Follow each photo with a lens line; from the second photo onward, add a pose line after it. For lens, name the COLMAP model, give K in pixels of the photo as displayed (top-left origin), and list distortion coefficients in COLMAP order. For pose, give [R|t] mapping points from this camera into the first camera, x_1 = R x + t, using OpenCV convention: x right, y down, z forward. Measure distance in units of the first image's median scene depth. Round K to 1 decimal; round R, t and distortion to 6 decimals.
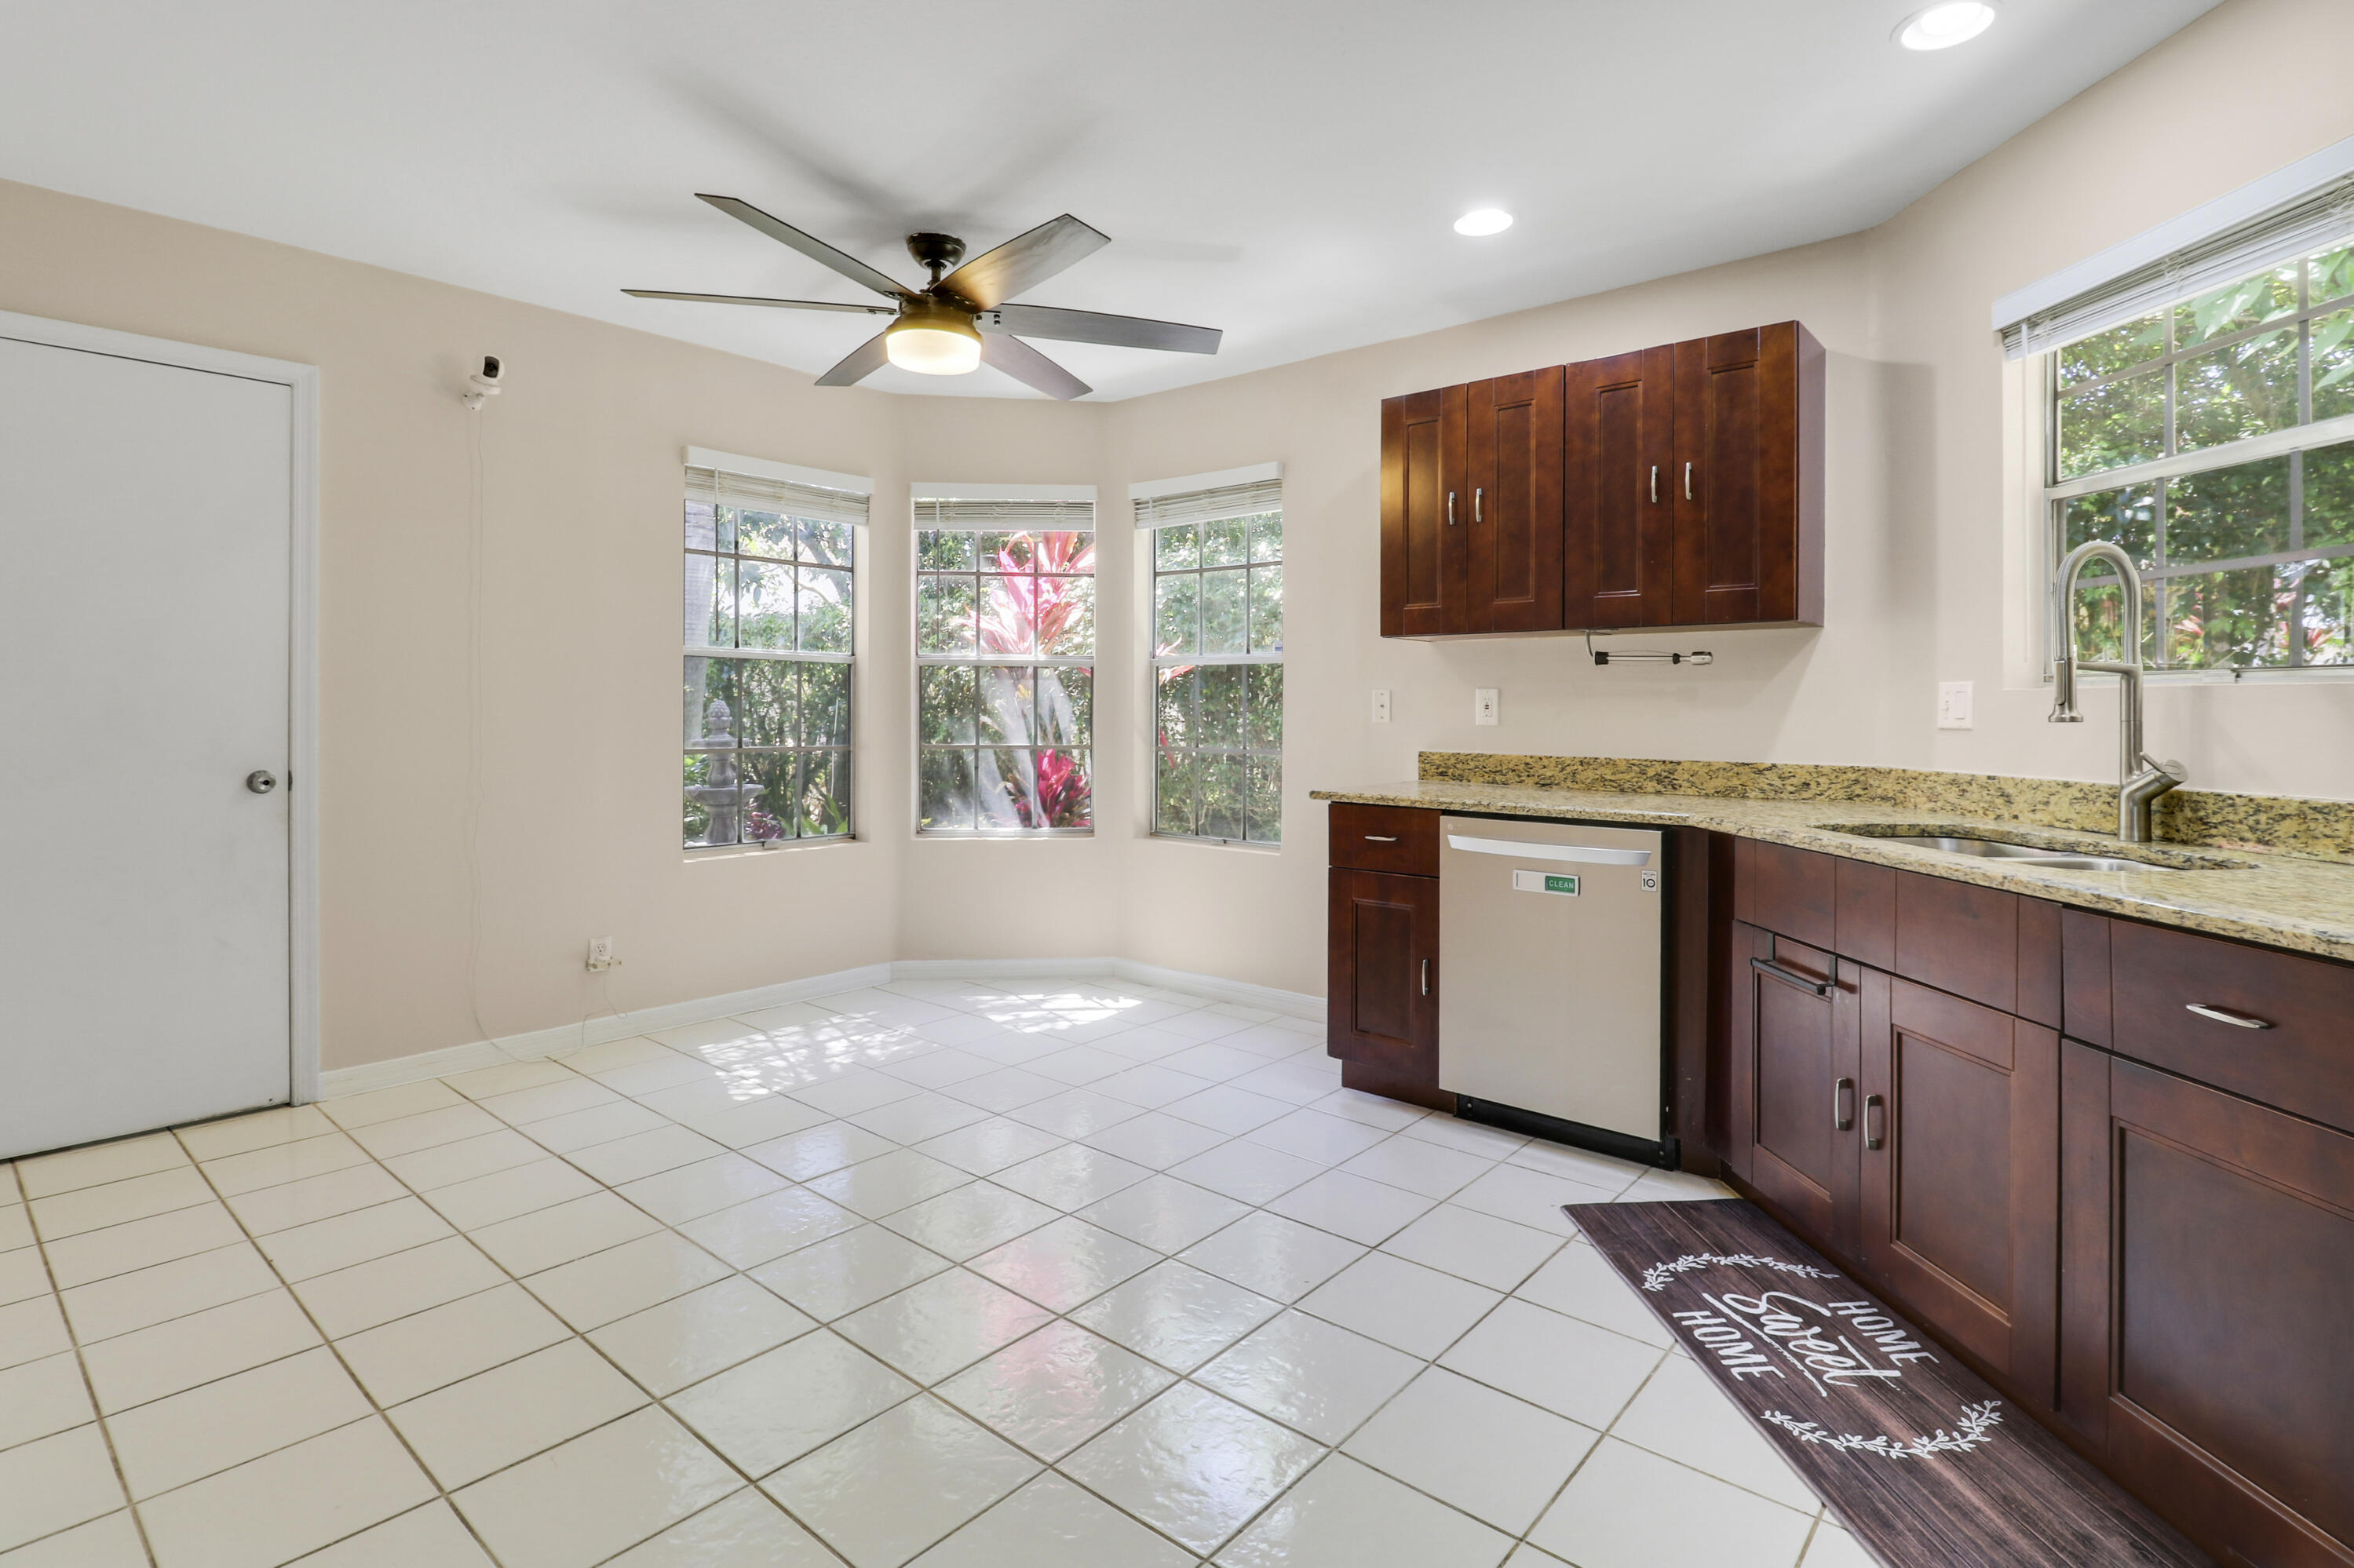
lens RADIAL K [[1142.6, 0, 1199.1], [0, 1142.6, 718.6], [0, 0, 1]] dist [-0.001243, -0.011153]
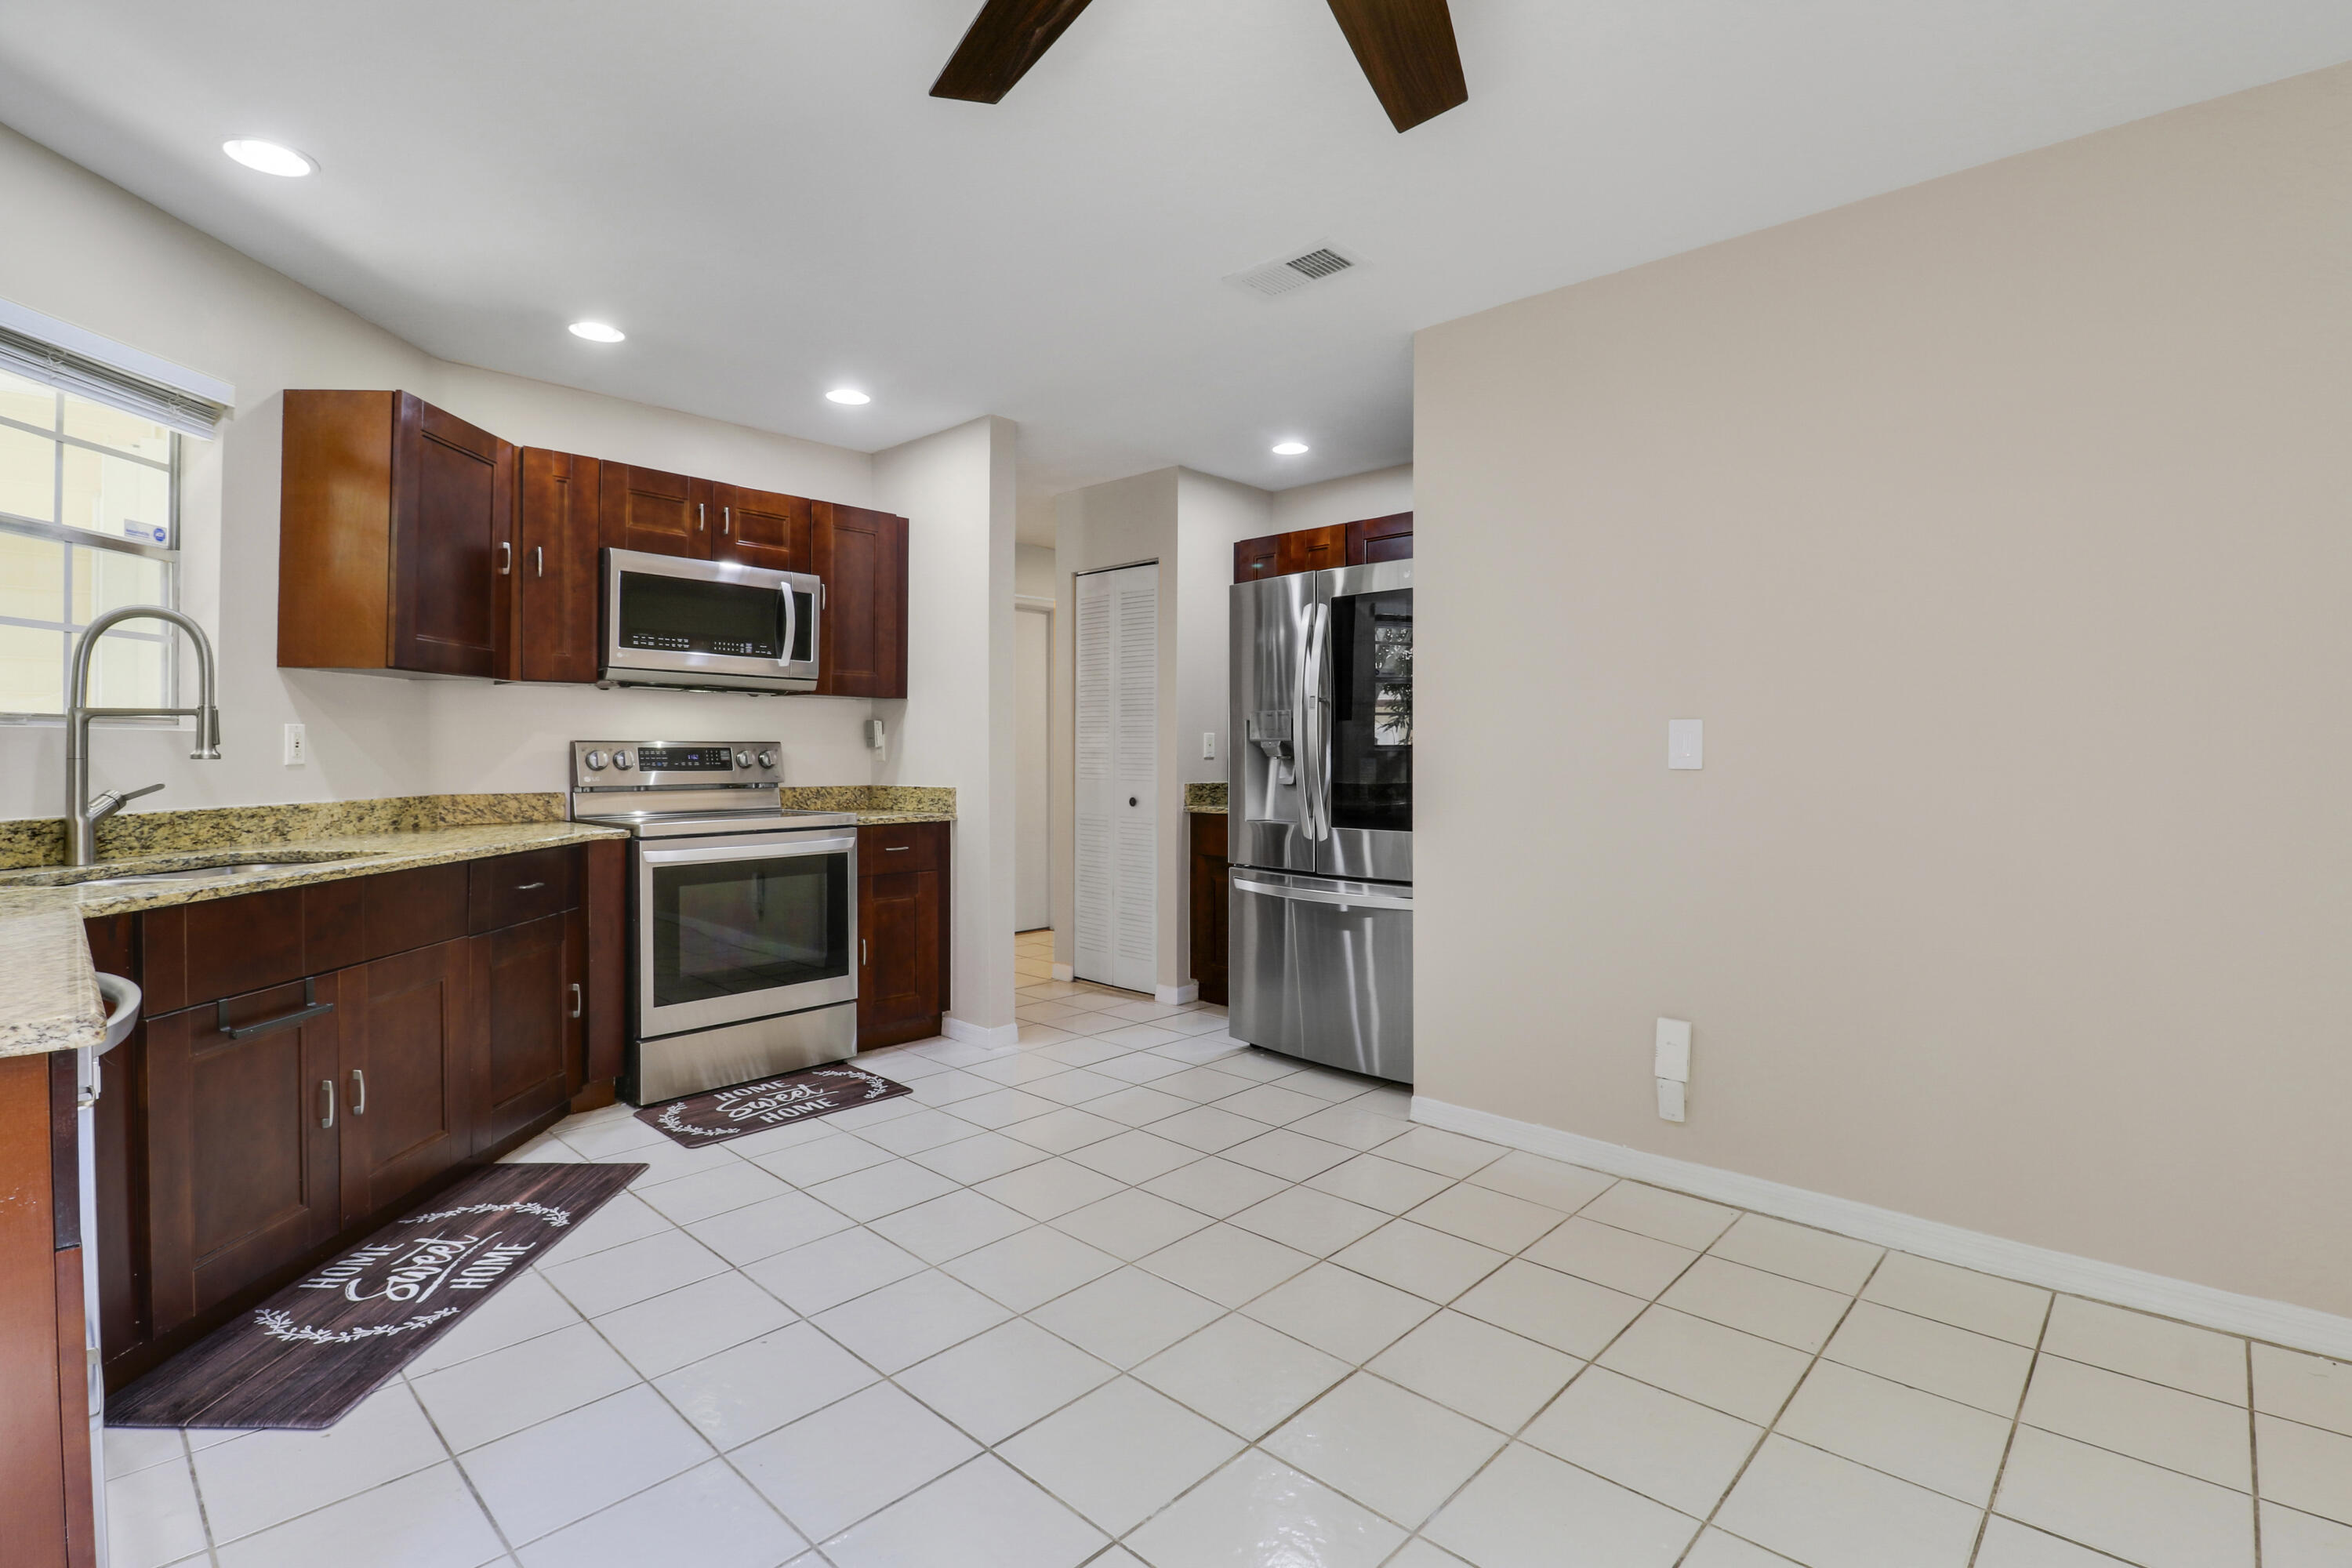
lens RADIAL K [[1097.2, 0, 1194.1], [0, 1097.2, 755.8], [0, 0, 1]] dist [-0.000634, -0.015062]
pose [[-0.998953, -0.002661, 0.045678, -0.220410], [-0.002085, 0.999918, 0.012670, -0.011082], [-0.045708, 0.012562, -0.998876, 1.351357]]
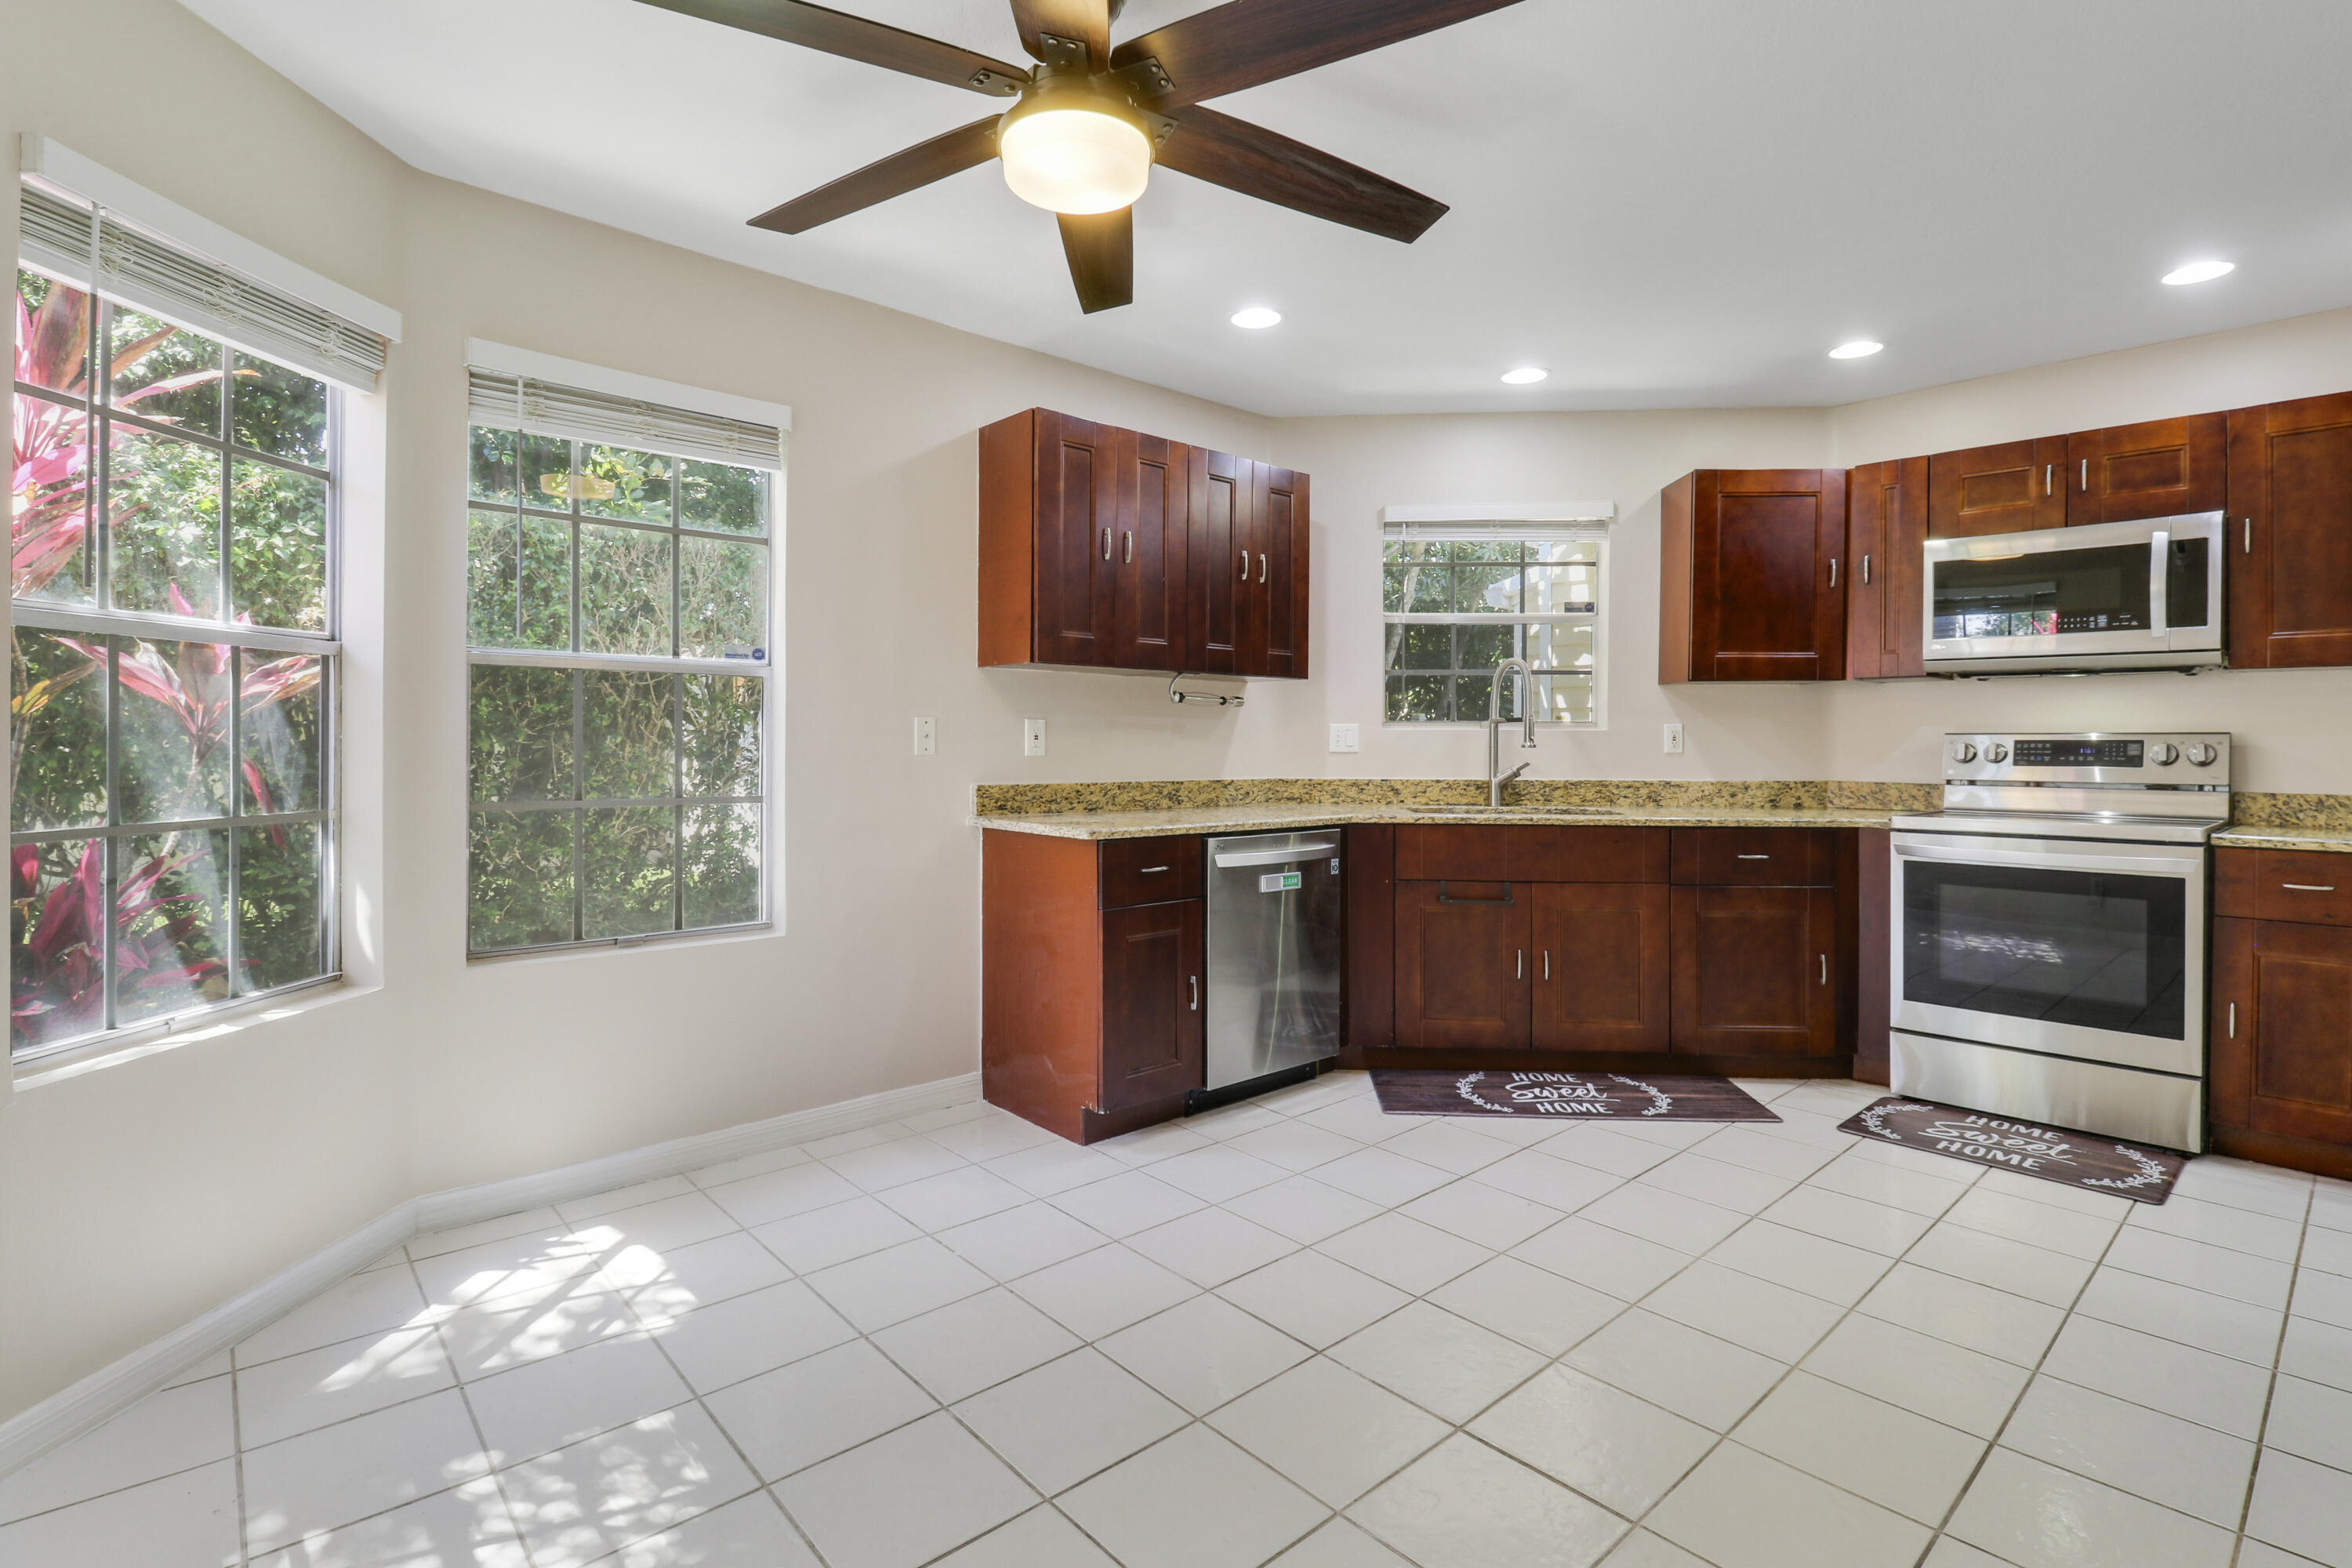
lens RADIAL K [[1097.2, 0, 1194.1], [0, 1097.2, 755.8], [0, 0, 1]] dist [-0.000634, -0.015062]
pose [[0.135531, -0.014203, 0.990671, -0.796599], [0.005444, 0.999893, 0.013590, -0.007573], [-0.990758, 0.003552, 0.135594, 0.849885]]
